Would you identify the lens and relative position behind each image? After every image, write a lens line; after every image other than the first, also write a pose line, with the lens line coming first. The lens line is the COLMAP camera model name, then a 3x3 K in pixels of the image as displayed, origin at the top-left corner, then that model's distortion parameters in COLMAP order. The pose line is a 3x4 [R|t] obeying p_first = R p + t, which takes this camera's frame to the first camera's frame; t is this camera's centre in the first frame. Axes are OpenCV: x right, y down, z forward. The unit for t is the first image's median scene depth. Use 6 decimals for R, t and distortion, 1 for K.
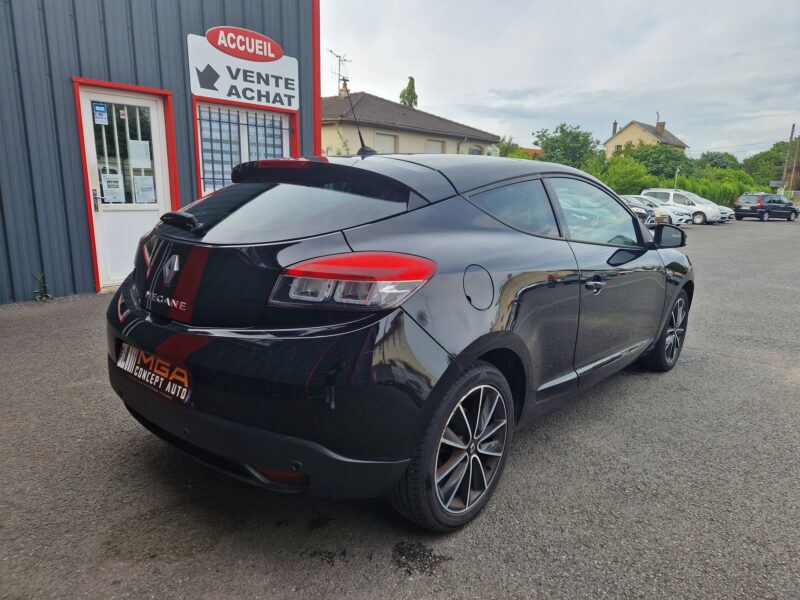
lens RADIAL K [[523.6, 0, 400.0], [0, 523.6, 300.0], [0, 0, 1]] dist [0.035554, 0.000067]
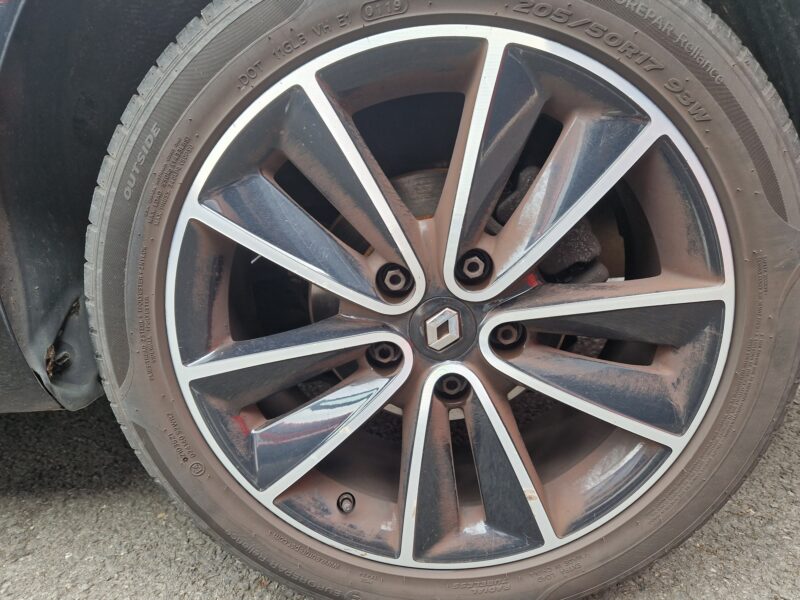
lens RADIAL K [[523.6, 0, 400.0], [0, 523.6, 300.0], [0, 0, 1]] dist [0.035554, 0.000067]
pose [[0.636521, 0.148693, -0.756791, 0.301406], [-0.123858, 0.988211, 0.089988, 0.252260], [0.761249, 0.036455, 0.647434, 0.843124]]
